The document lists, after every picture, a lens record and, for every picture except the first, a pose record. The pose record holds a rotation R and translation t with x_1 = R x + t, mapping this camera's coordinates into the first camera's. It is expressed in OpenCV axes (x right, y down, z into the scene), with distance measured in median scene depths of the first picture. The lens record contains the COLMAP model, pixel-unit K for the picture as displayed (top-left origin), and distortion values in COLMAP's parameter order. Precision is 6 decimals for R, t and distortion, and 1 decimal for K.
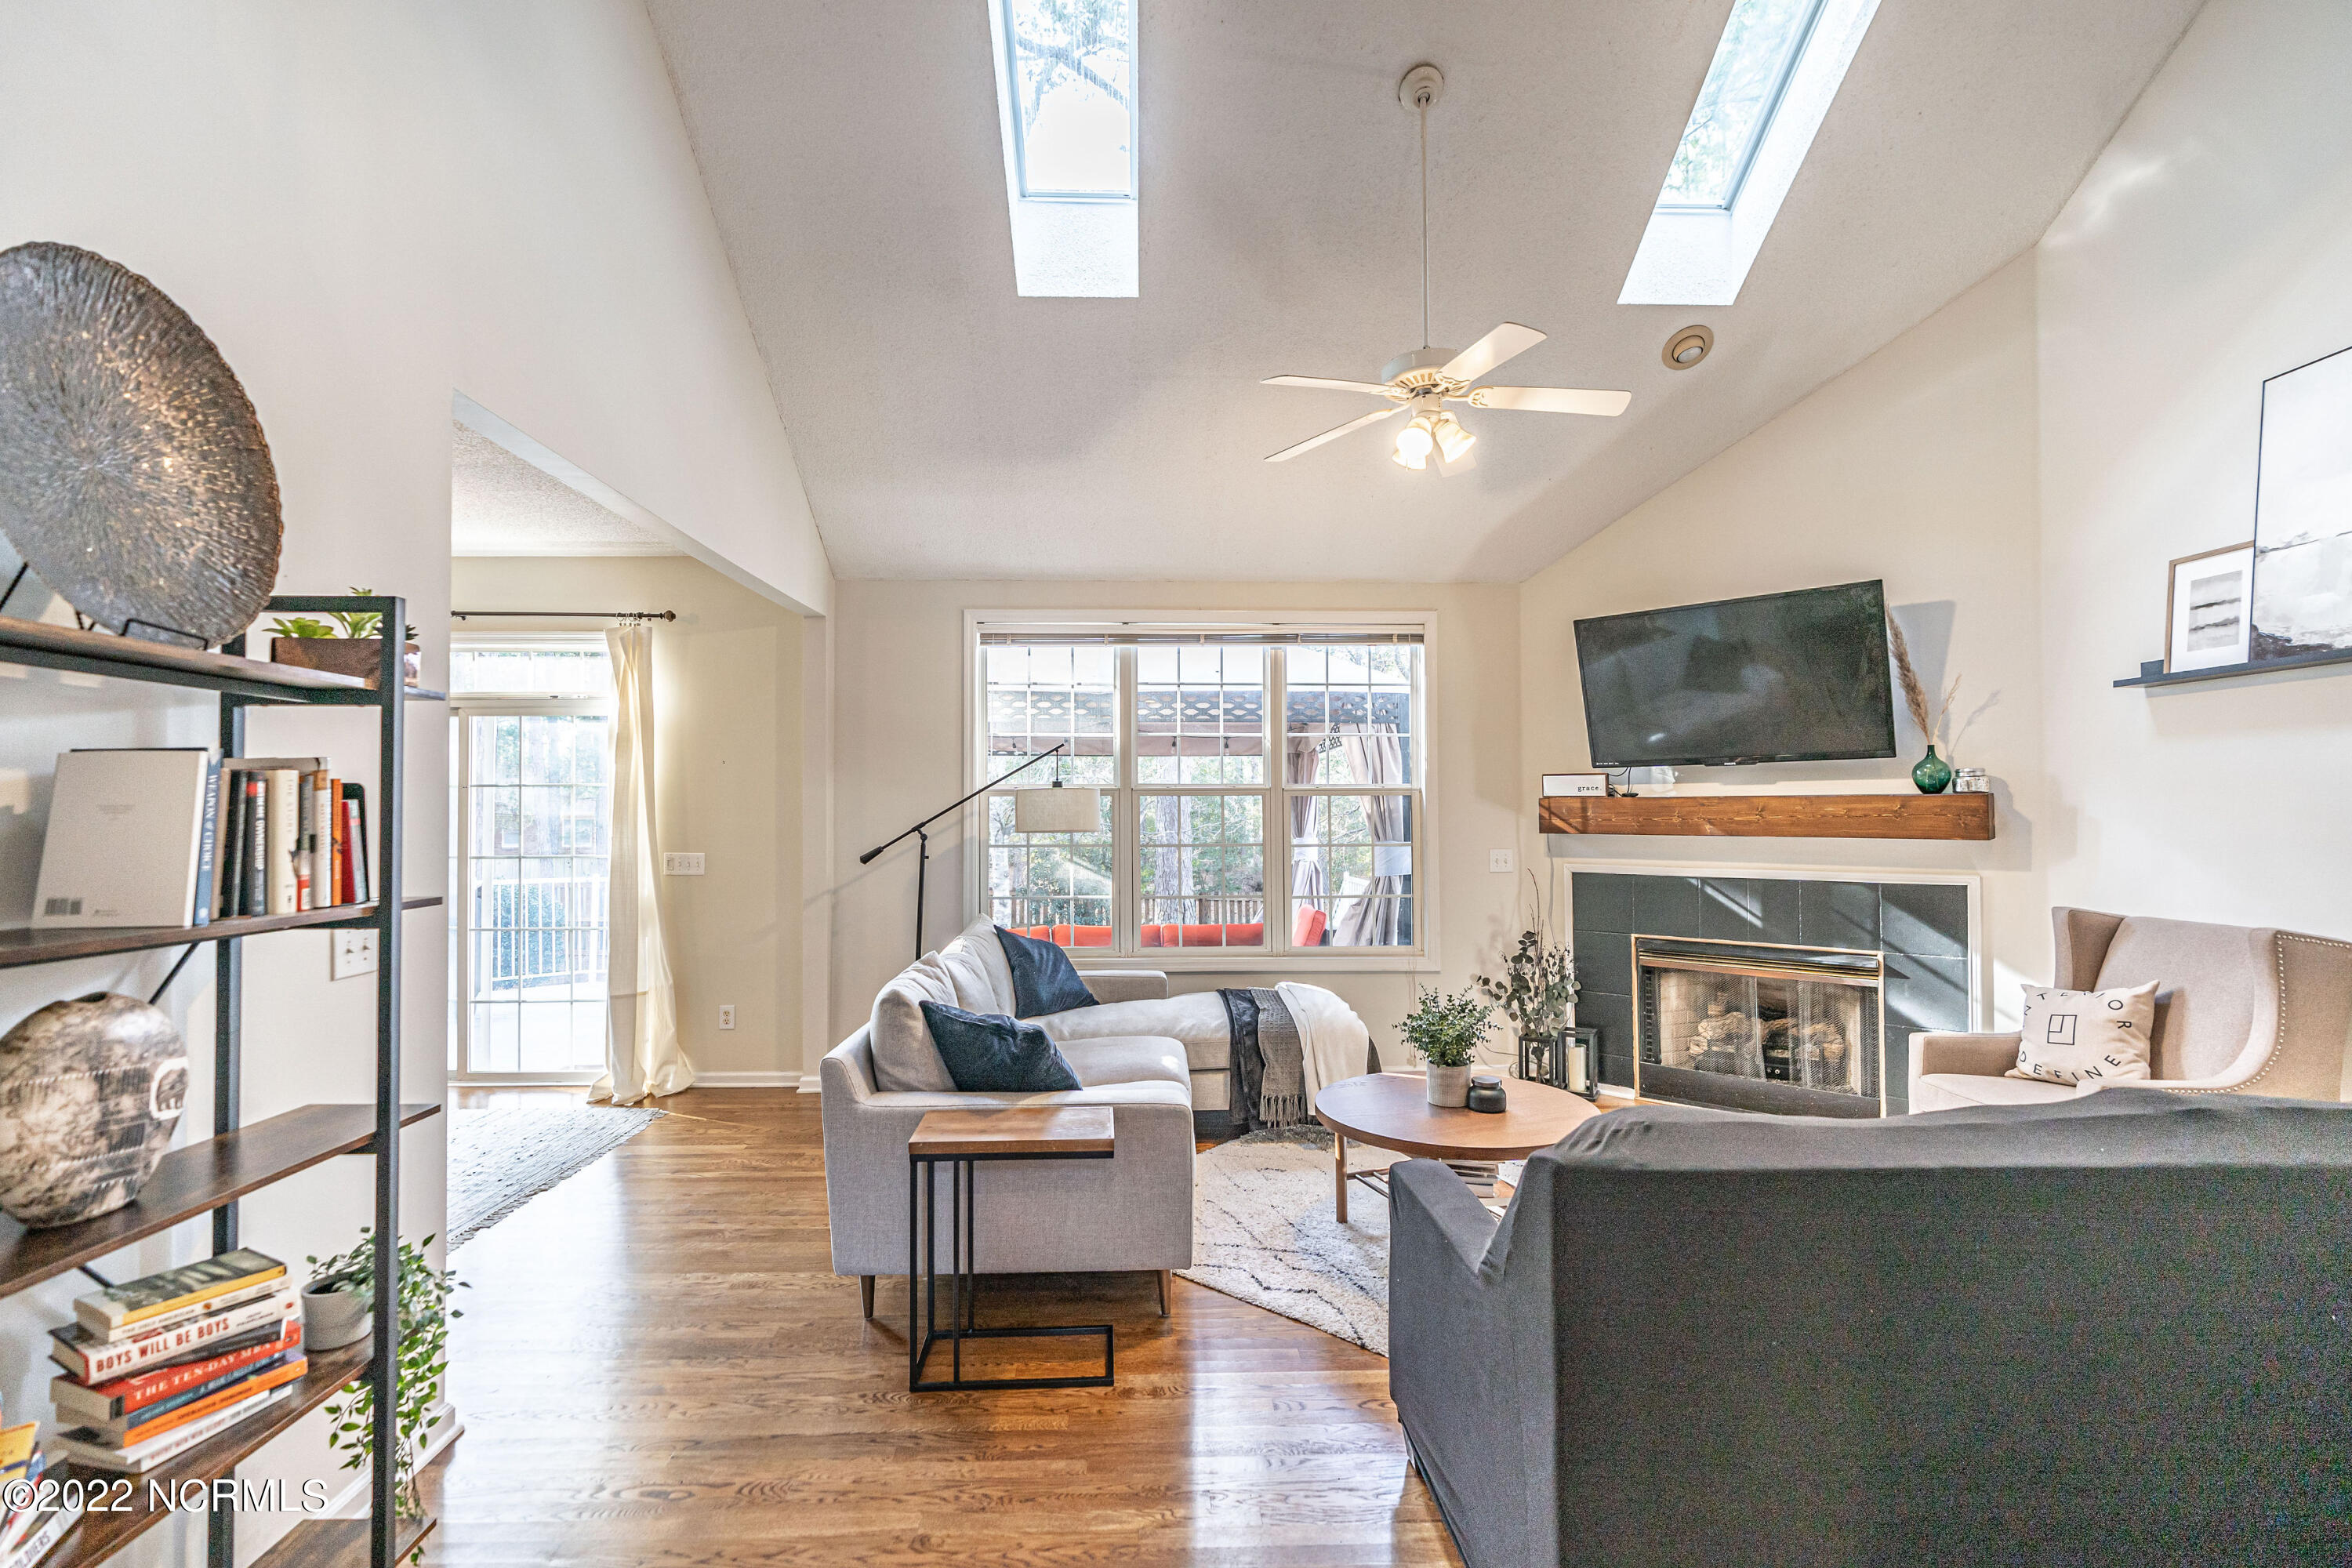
lens RADIAL K [[1055.6, 0, 1174.9], [0, 1055.6, 792.6], [0, 0, 1]] dist [-0.013974, 0.006868]
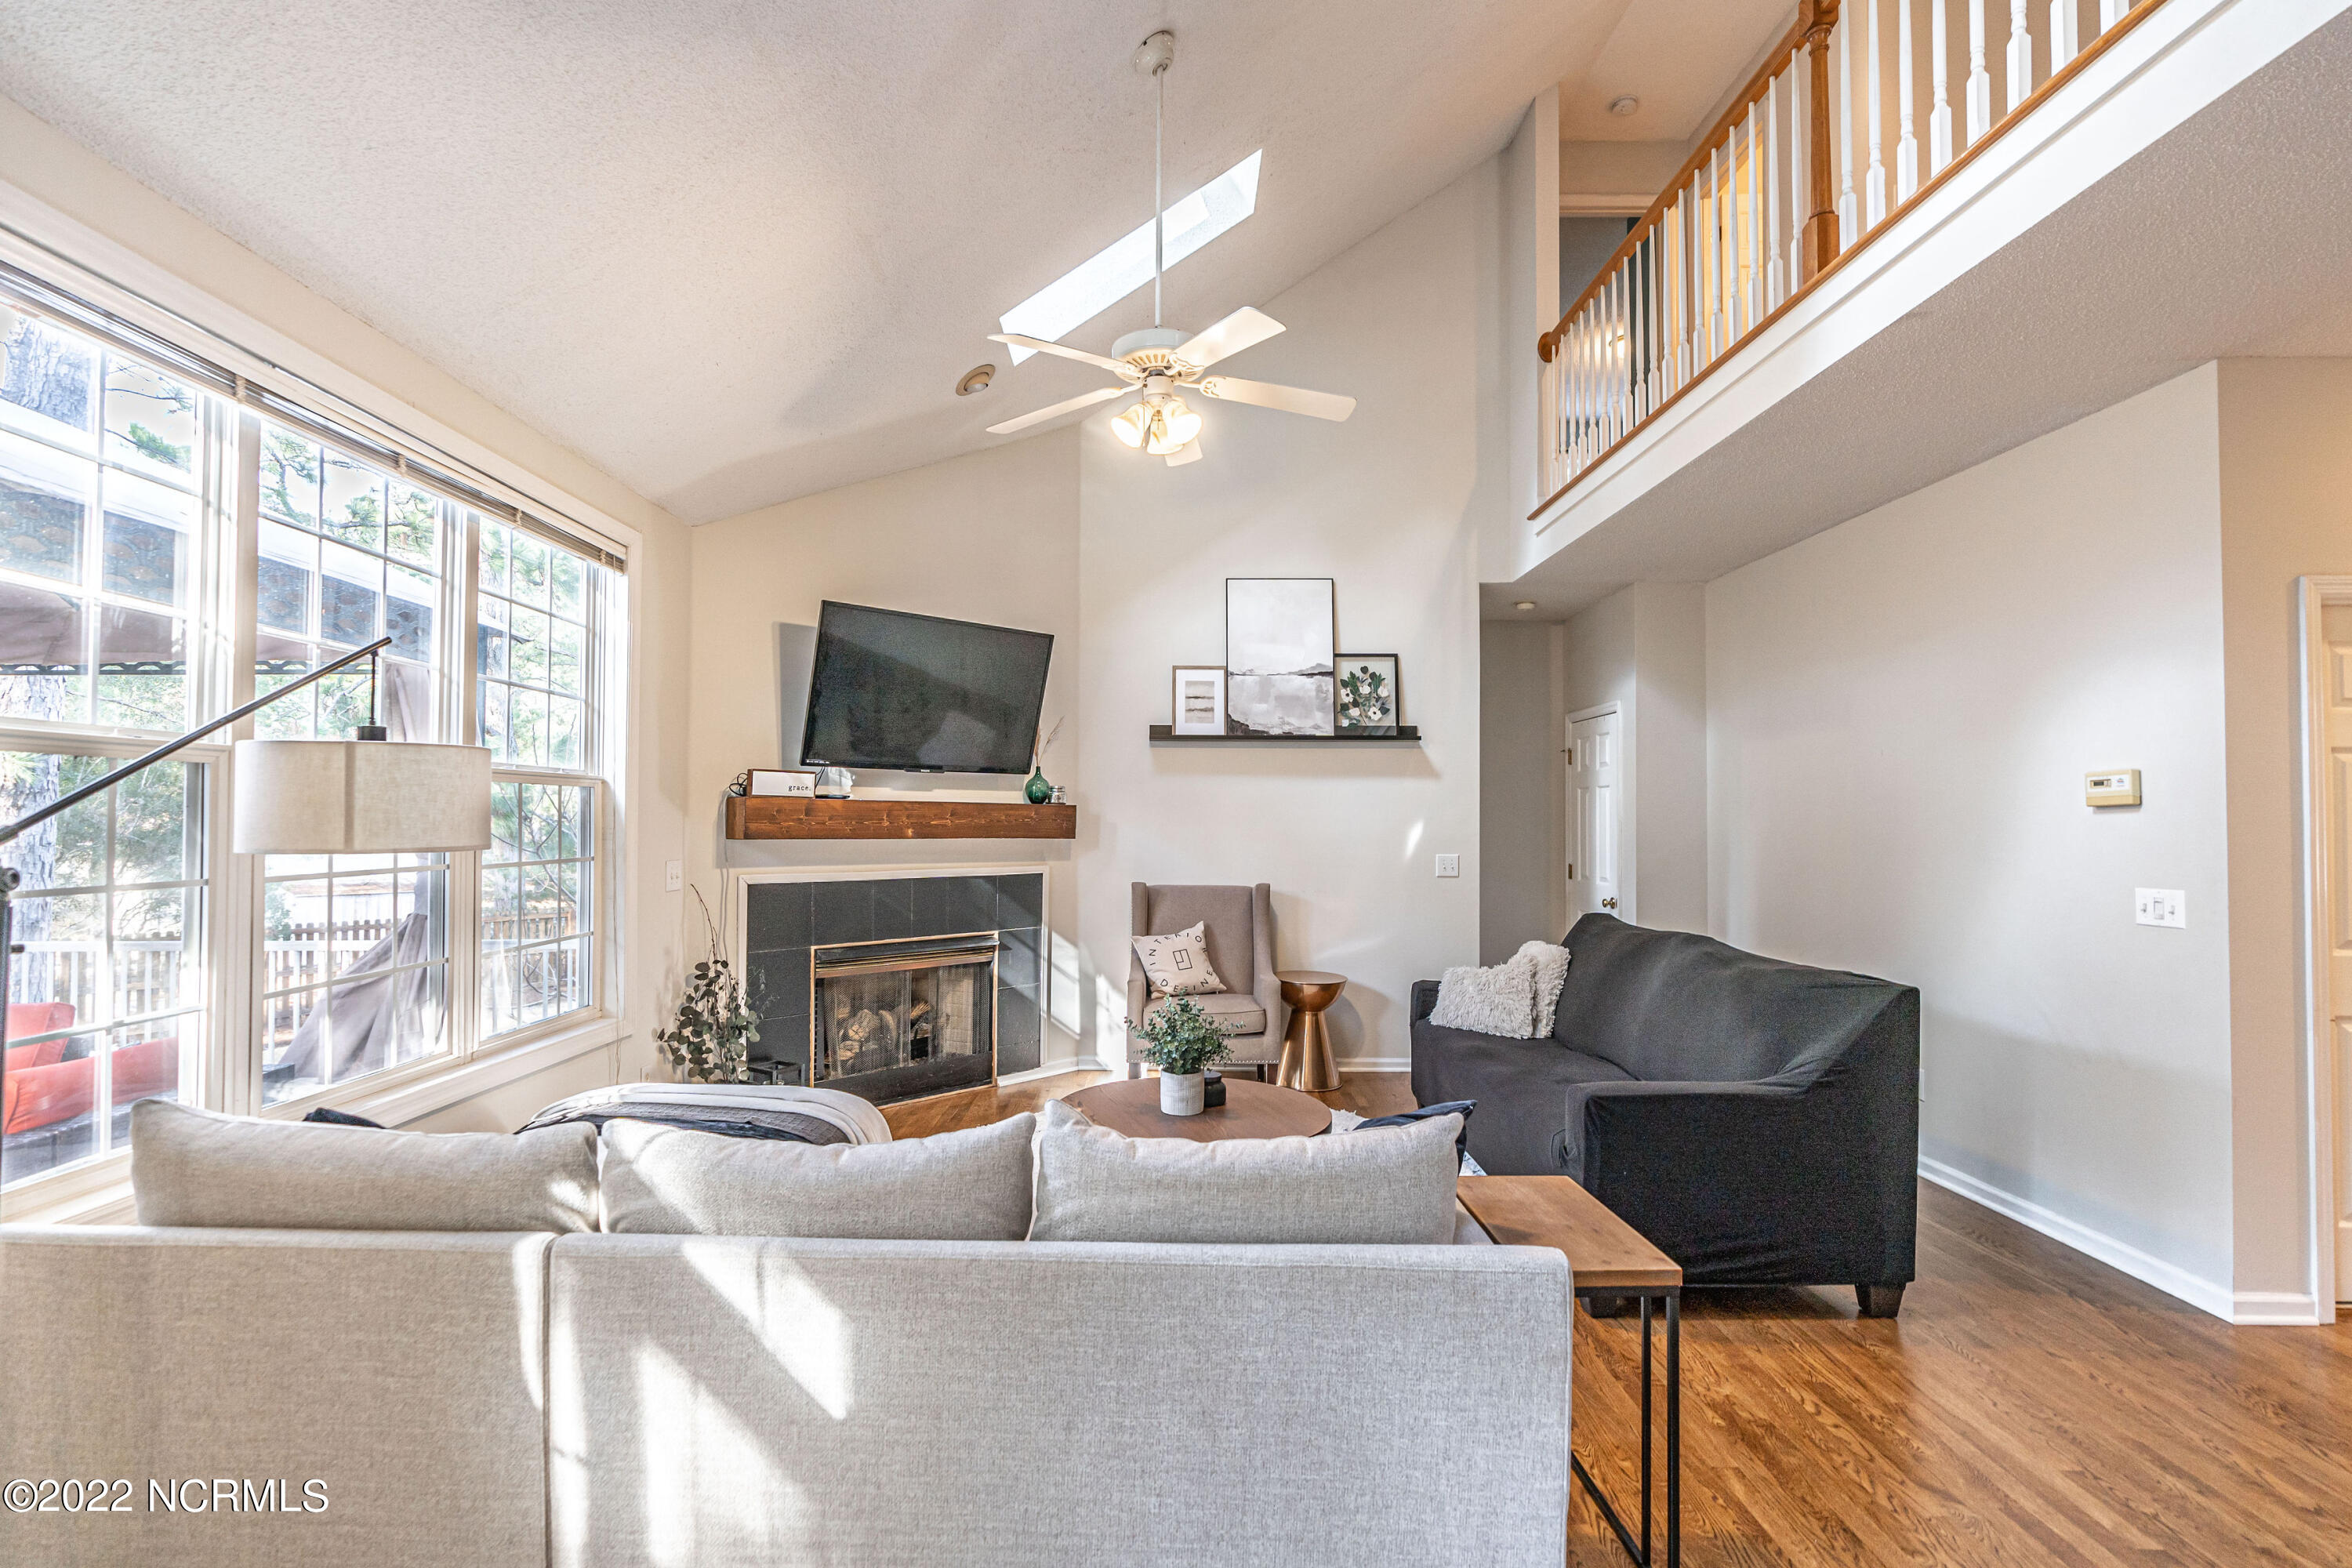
lens RADIAL K [[1055.6, 0, 1174.9], [0, 1055.6, 792.6], [0, 0, 1]] dist [-0.013974, 0.006868]
pose [[0.044708, 0.032084, 0.998485, -0.696347], [-0.026298, 0.999176, -0.030928, 0.027904], [-0.998654, -0.024876, 0.045514, 0.927509]]
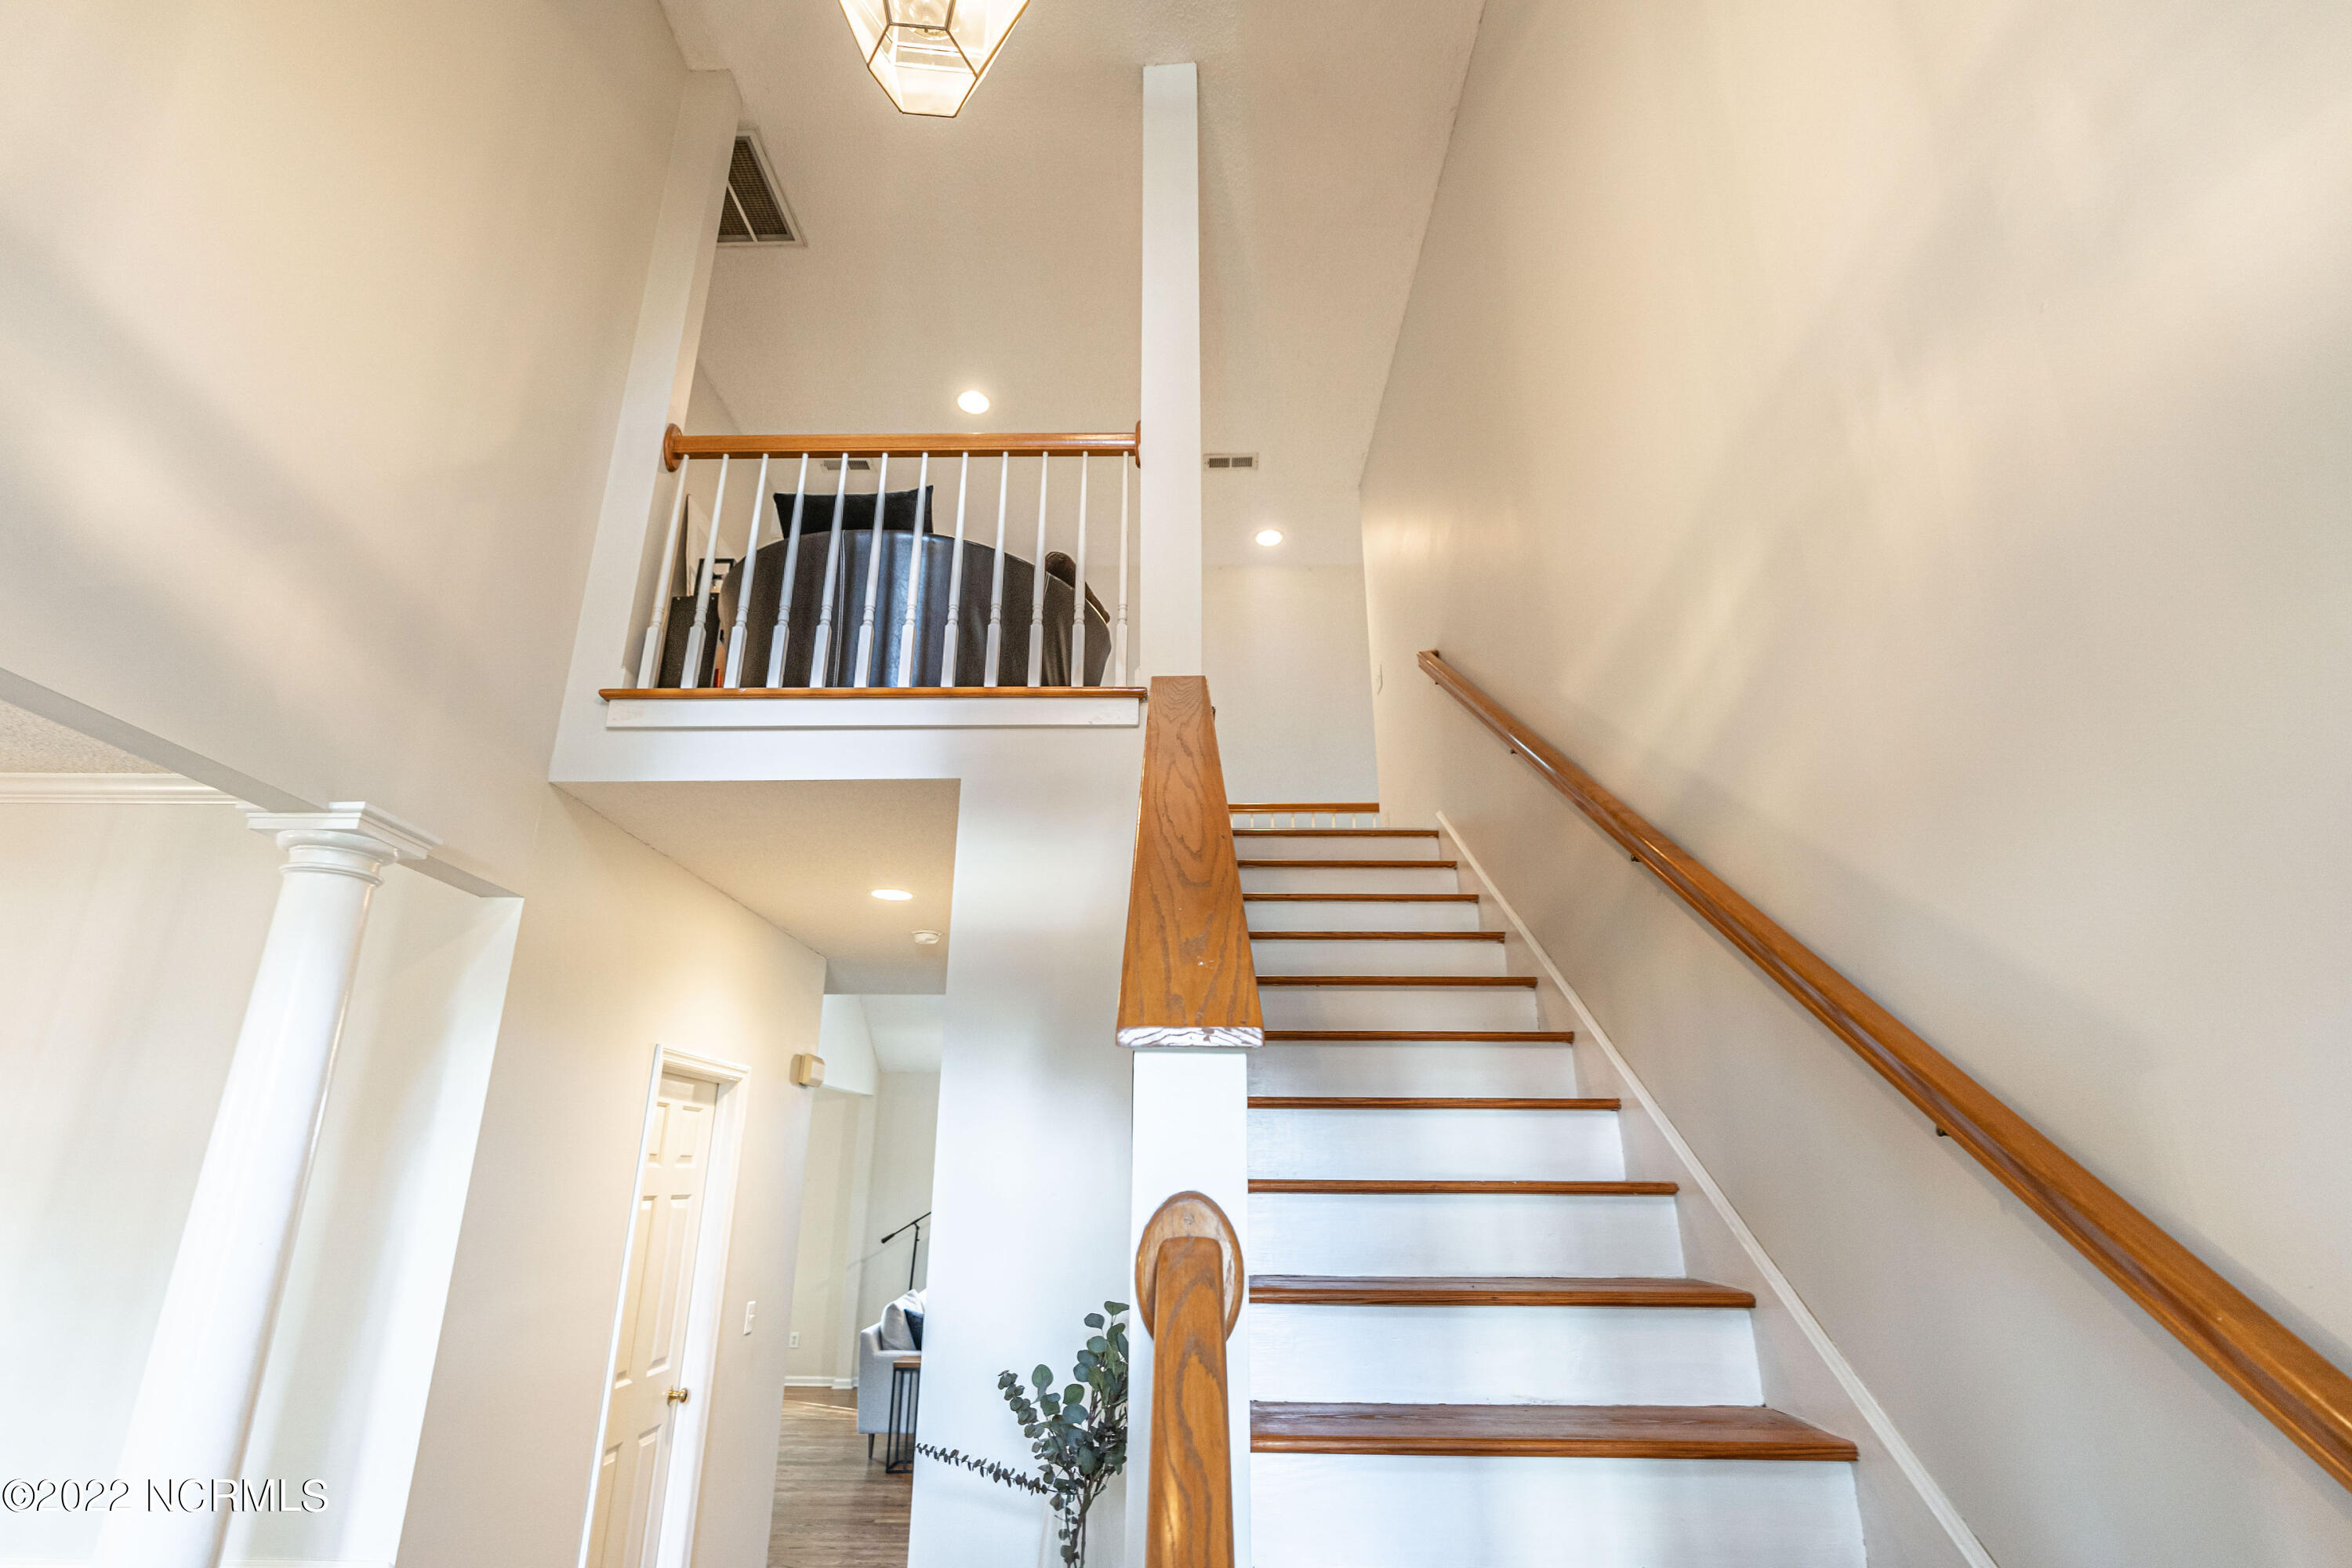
lens RADIAL K [[1119.2, 0, 1165.2], [0, 1119.2, 798.4], [0, 0, 1]] dist [-0.003129, -0.000384]
pose [[0.998724, -0.003680, -0.050372, 0.384667], [-0.011887, 0.952200, -0.305244, -0.106276], [0.049087, 0.305453, 0.950941, -1.382347]]
